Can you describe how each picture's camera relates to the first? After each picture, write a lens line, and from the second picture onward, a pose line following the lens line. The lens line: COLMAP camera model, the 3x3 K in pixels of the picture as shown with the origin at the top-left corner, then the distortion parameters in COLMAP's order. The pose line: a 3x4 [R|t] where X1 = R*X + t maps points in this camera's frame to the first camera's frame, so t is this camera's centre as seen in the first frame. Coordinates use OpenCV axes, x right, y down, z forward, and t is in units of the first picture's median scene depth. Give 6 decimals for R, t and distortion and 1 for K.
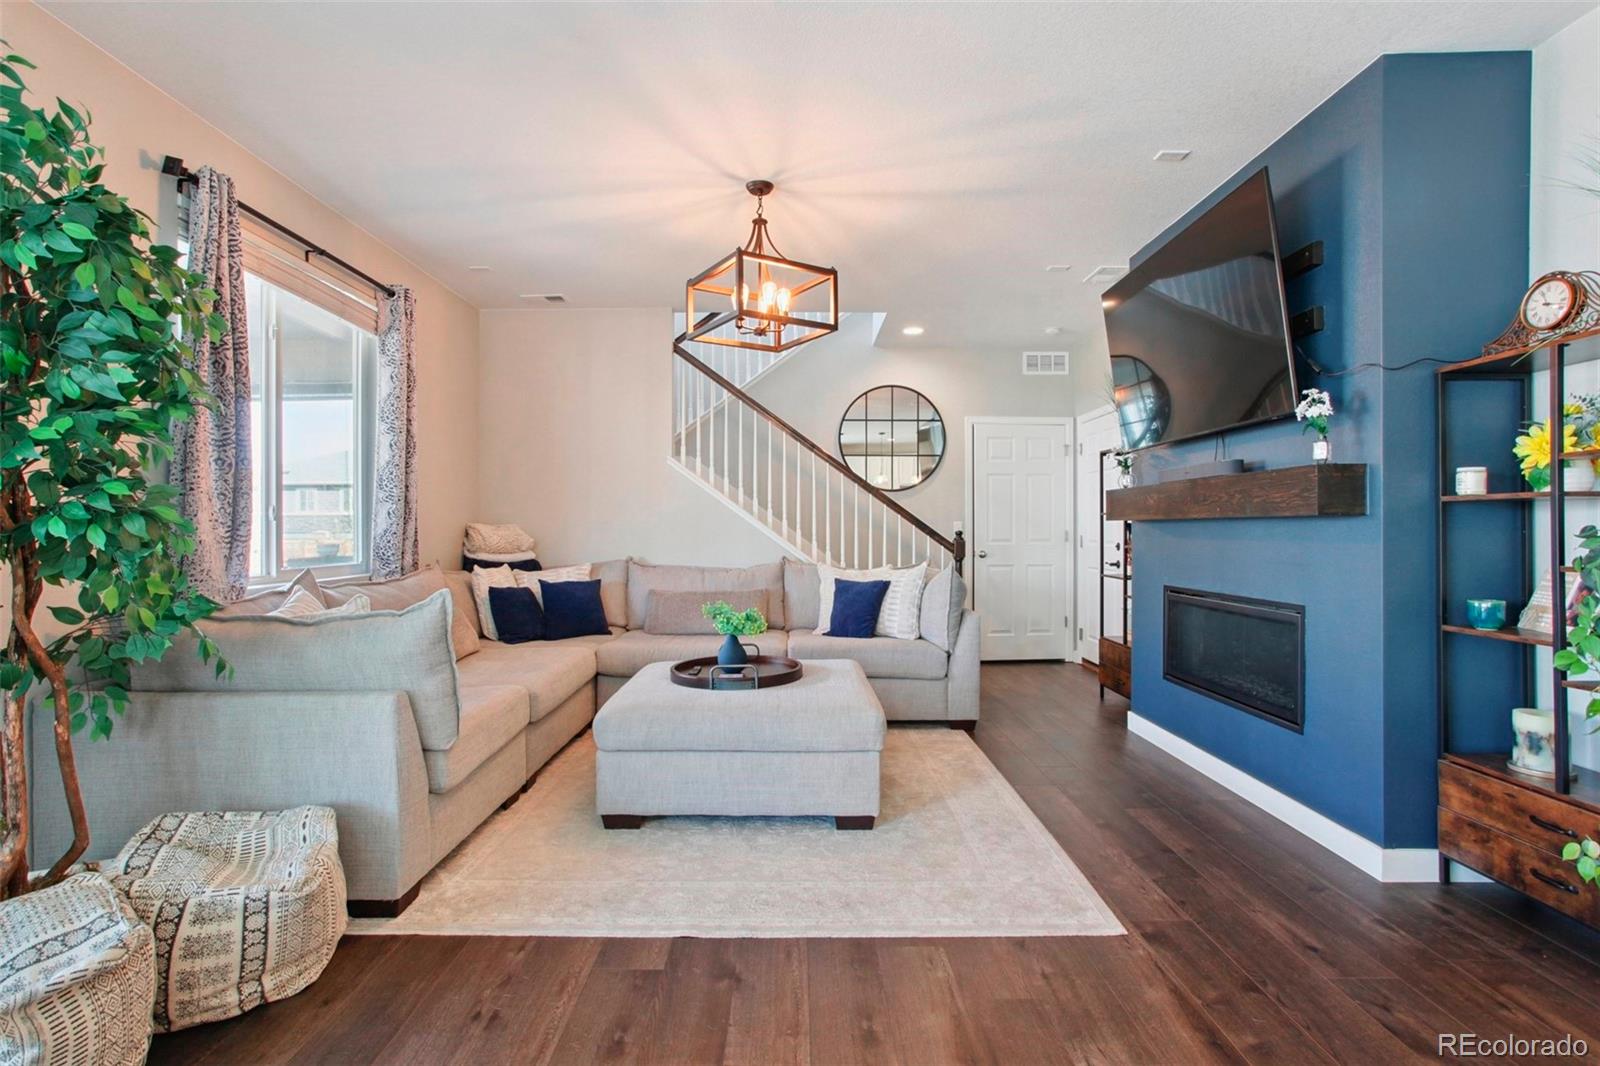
lens RADIAL K [[797.1, 0, 799.3], [0, 797.1, 529.4], [0, 0, 1]] dist [-0.052561, 0.026823]
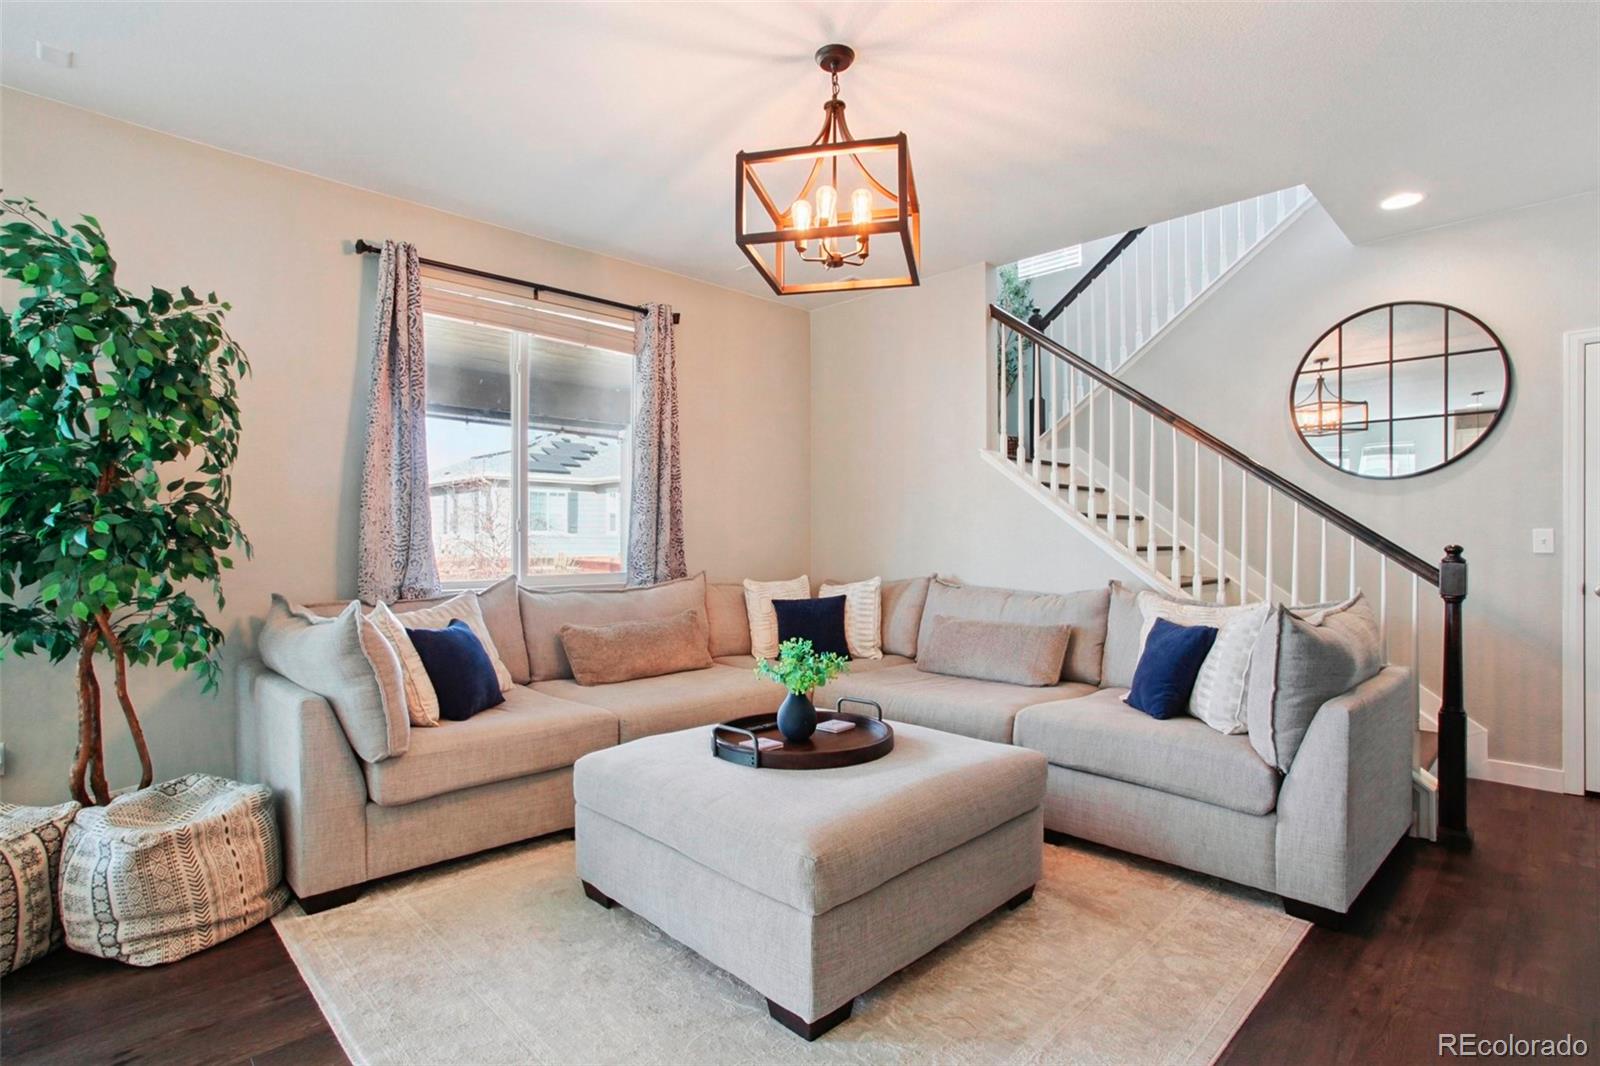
lens RADIAL K [[797.1, 0, 785.6], [0, 797.1, 535.8], [0, 0, 1]] dist [-0.052561, 0.026823]
pose [[0.684283, -0.001274, -0.729215, 0.528474], [-0.003485, 0.999981, -0.005018, -0.000881], [0.729208, 0.005975, 0.684266, 0.594606]]
